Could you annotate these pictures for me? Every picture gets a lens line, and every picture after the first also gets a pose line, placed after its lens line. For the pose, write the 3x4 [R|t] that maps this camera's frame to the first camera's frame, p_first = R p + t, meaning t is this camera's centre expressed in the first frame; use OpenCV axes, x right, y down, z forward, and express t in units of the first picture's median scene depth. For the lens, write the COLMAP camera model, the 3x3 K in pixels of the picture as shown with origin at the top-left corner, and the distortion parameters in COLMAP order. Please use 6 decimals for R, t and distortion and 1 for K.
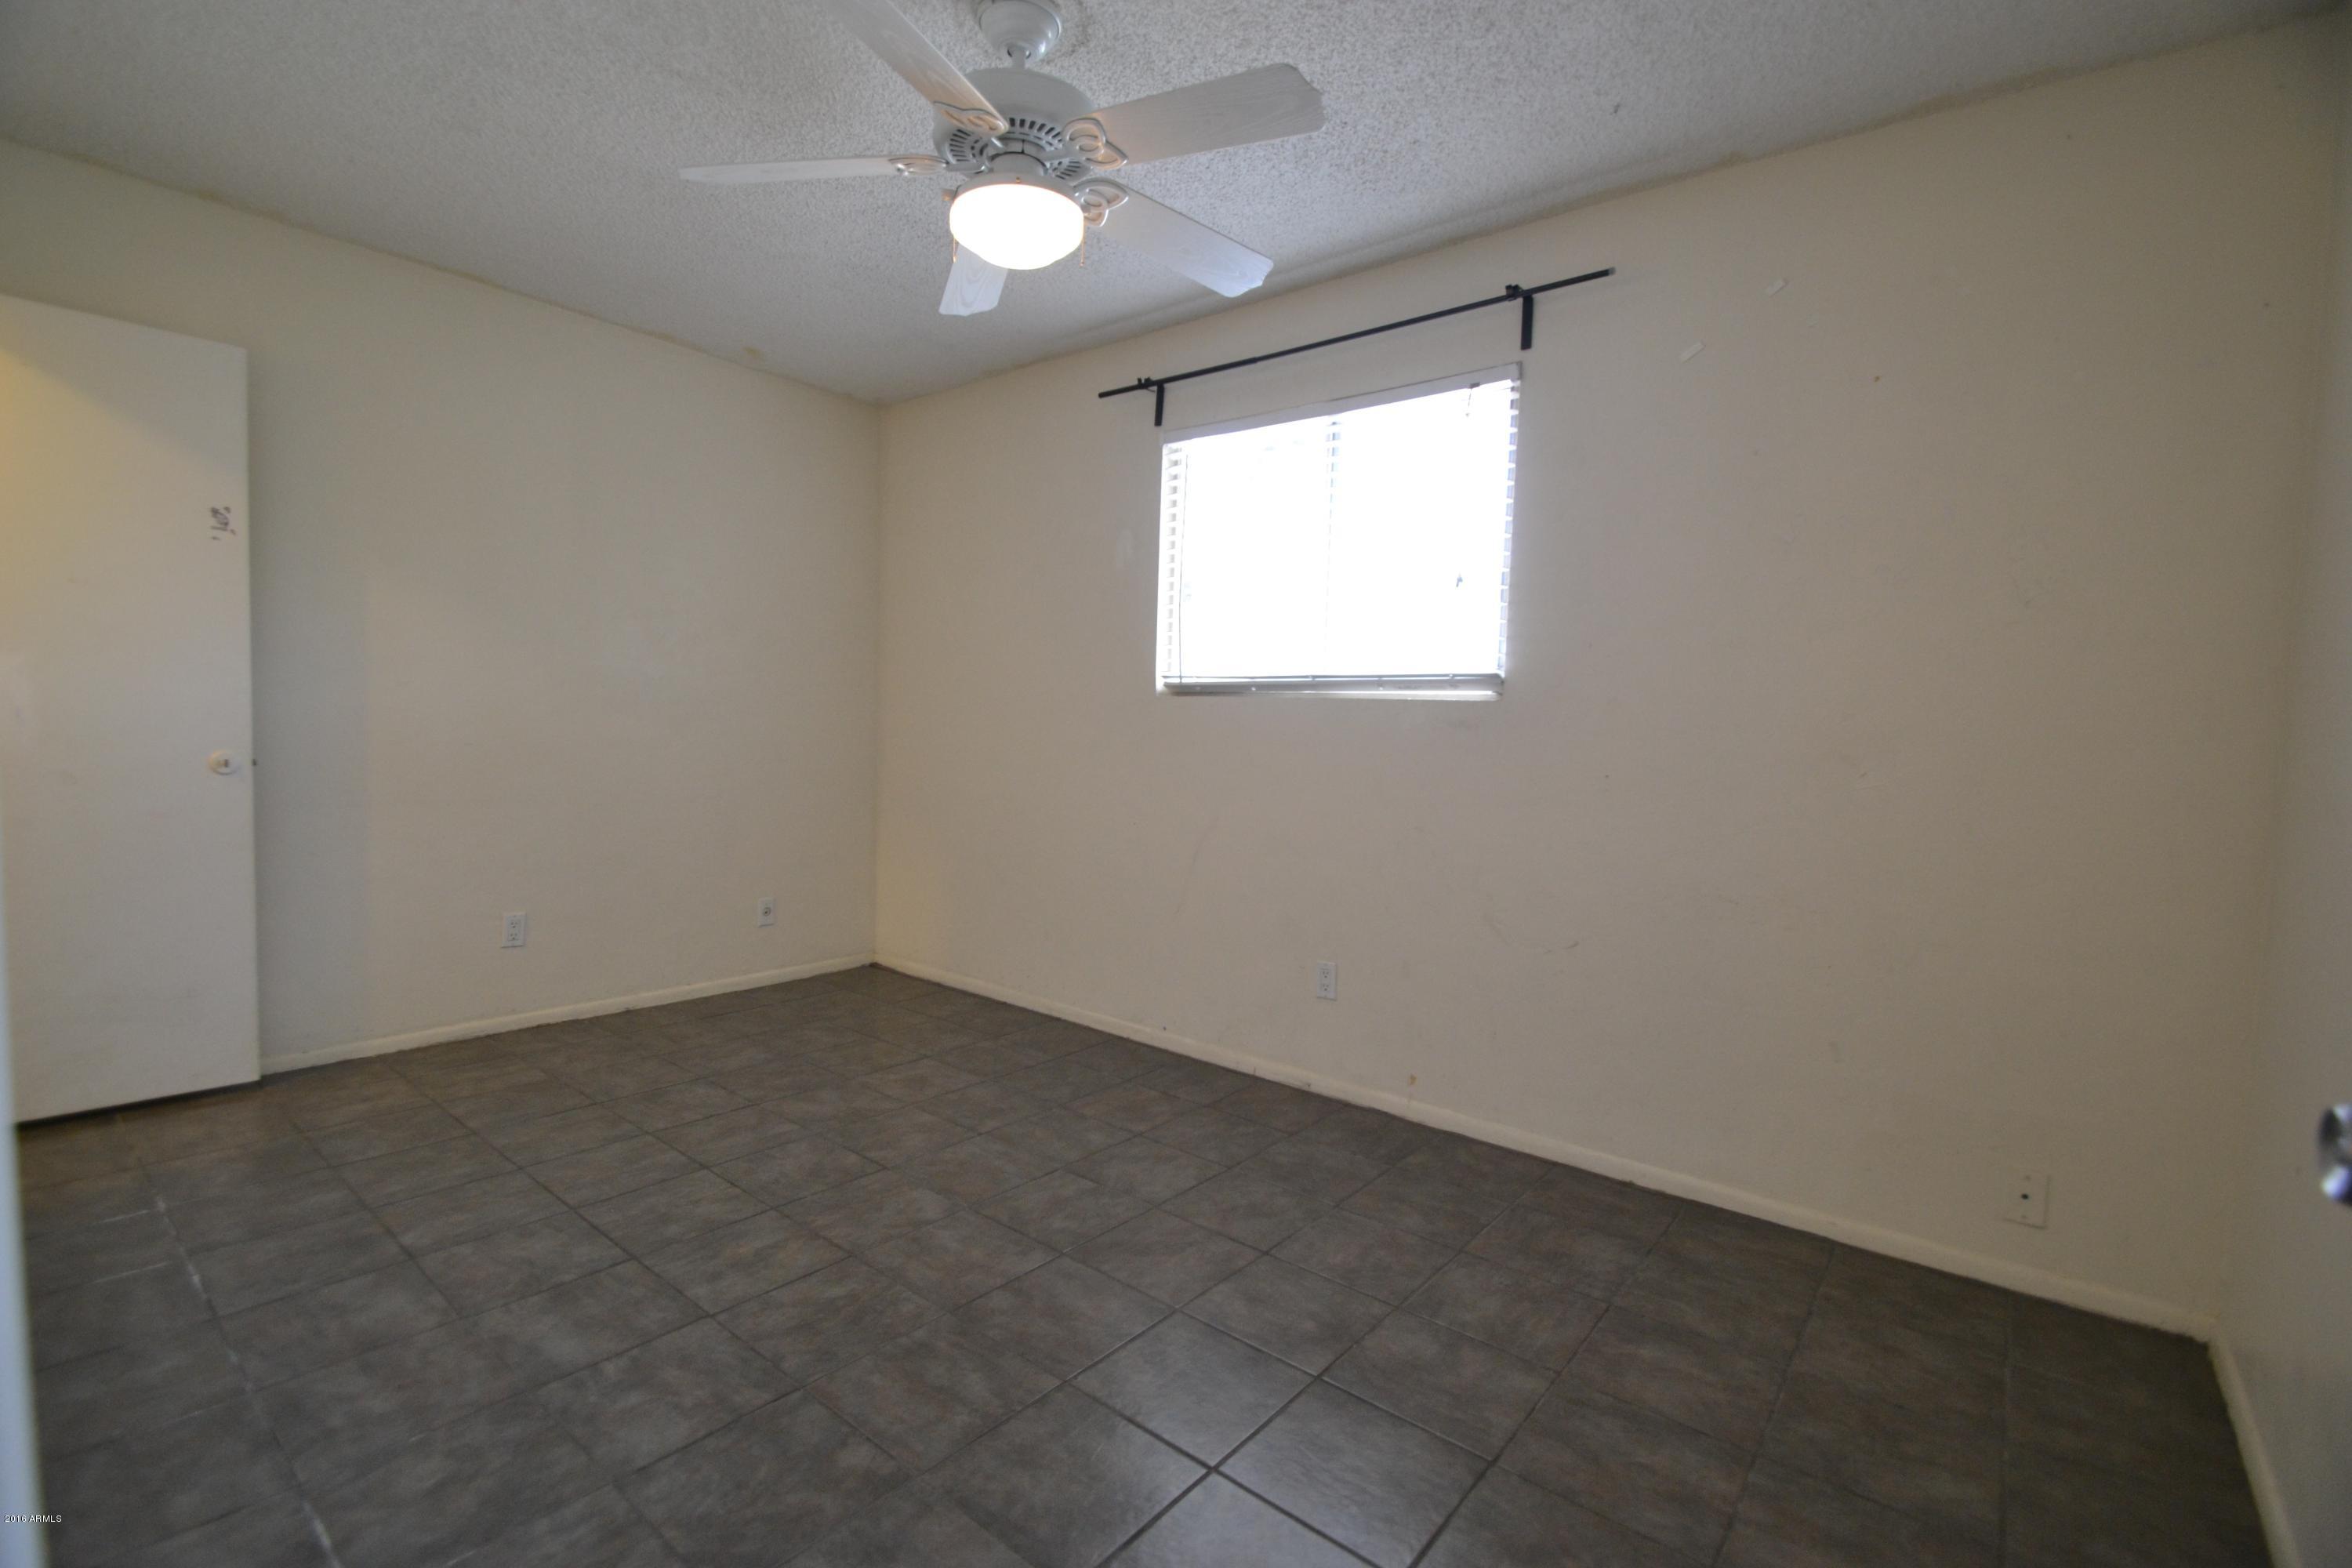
lens RADIAL K [[1043.7, 0, 1138.5], [0, 1043.7, 798.3], [0, 0, 1]] dist [0.011628, -0.013134]
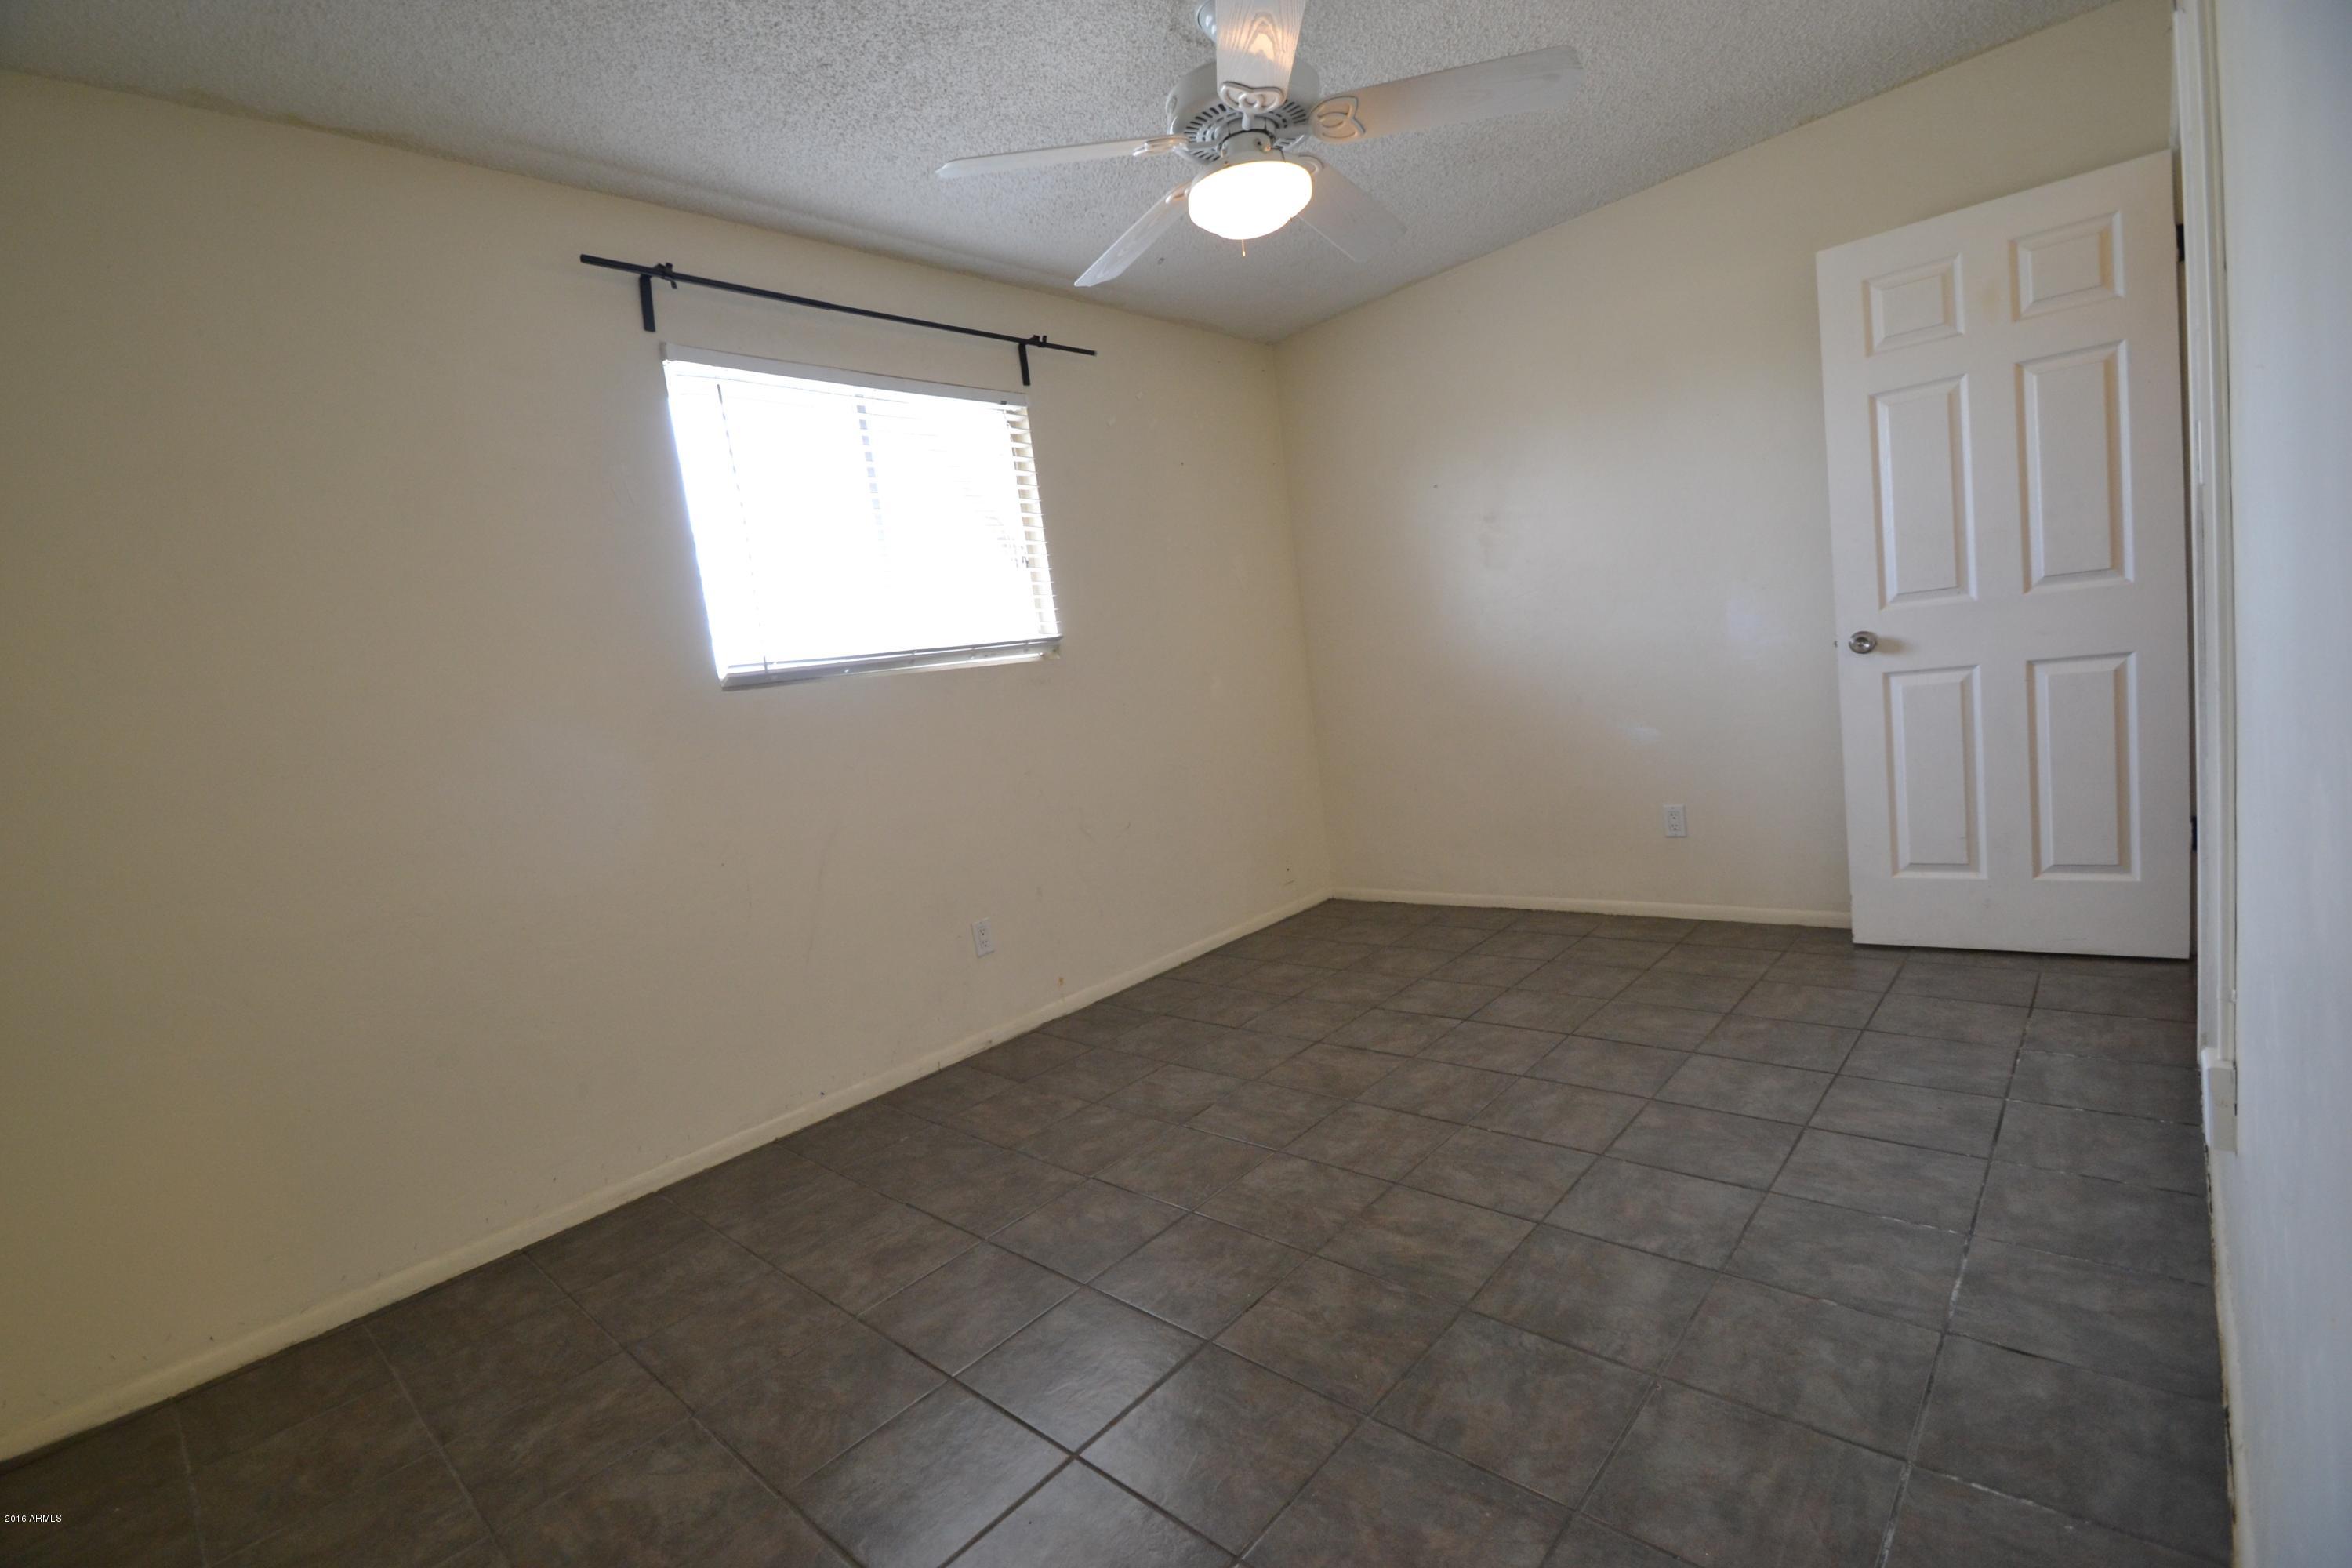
lens RADIAL K [[1043.7, 0, 1138.5], [0, 1043.7, 798.3], [0, 0, 1]] dist [0.011628, -0.013134]
pose [[0.056174, -0.154835, 0.986342, -1.119258], [0.200542, 0.969518, 0.140773, -0.105009], [-0.978073, 0.189895, 0.085512, 0.992640]]
